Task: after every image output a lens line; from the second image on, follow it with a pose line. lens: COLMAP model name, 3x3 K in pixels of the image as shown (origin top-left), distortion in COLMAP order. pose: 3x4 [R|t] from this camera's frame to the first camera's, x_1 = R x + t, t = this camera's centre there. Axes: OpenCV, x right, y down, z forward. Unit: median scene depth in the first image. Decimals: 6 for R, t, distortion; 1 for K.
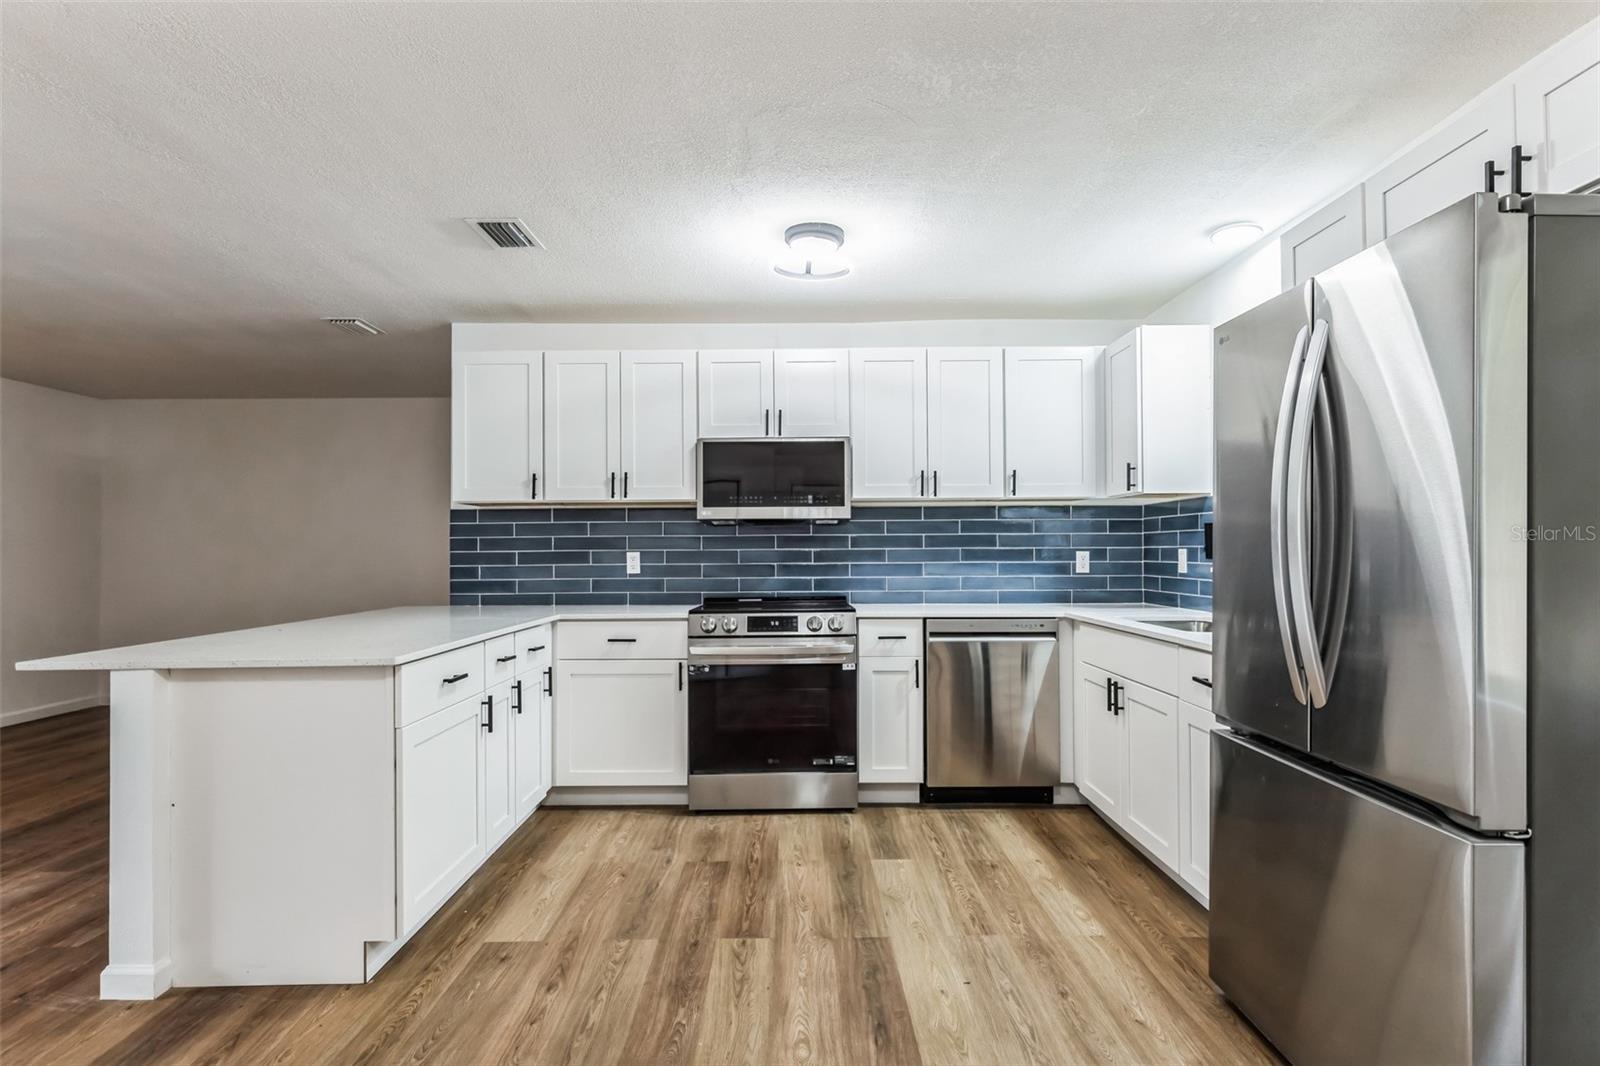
lens RADIAL K [[801.6, 0, 798.8], [0, 801.6, 536.7], [0, 0, 1]] dist [-0.000389, -0.000743]
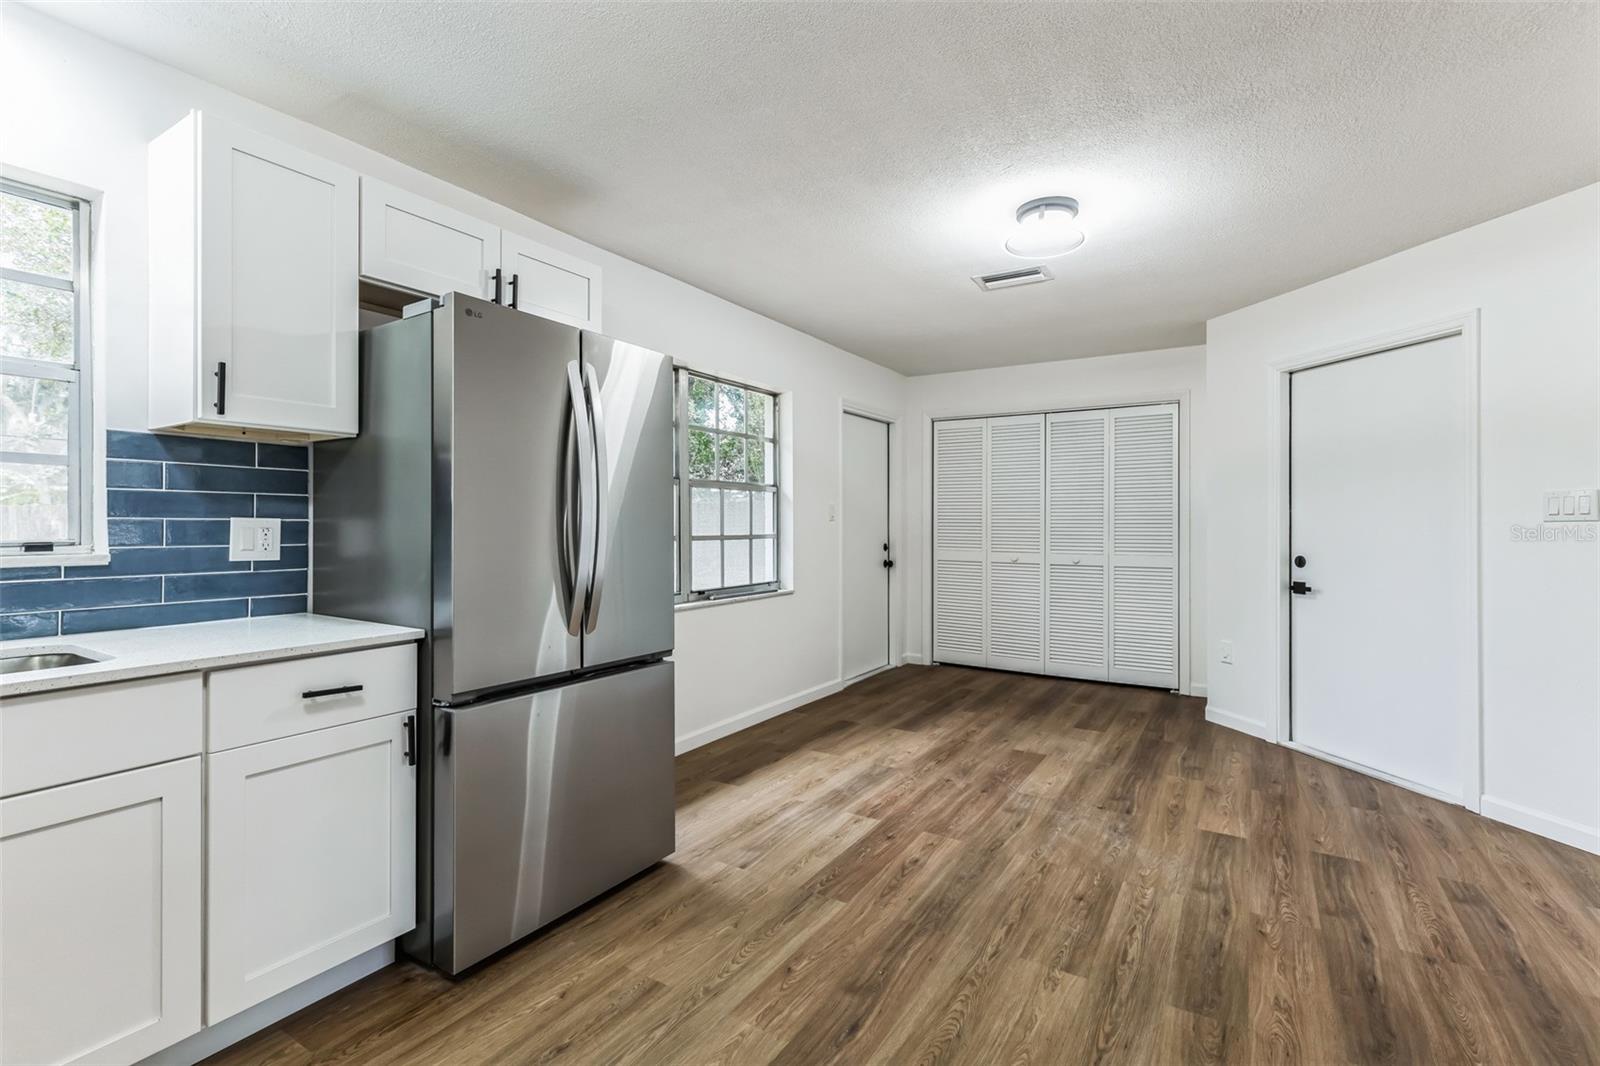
lens RADIAL K [[719.8, 0, 796.5], [0, 719.8, 531.3], [0, 0, 1]] dist [0.002657, -0.000474]
pose [[-0.840889, -0.002080, 0.541204, -0.167375], [-0.007406, 0.999943, -0.007665, 0.017681], [-0.541157, -0.010454, -0.840857, 0.879708]]
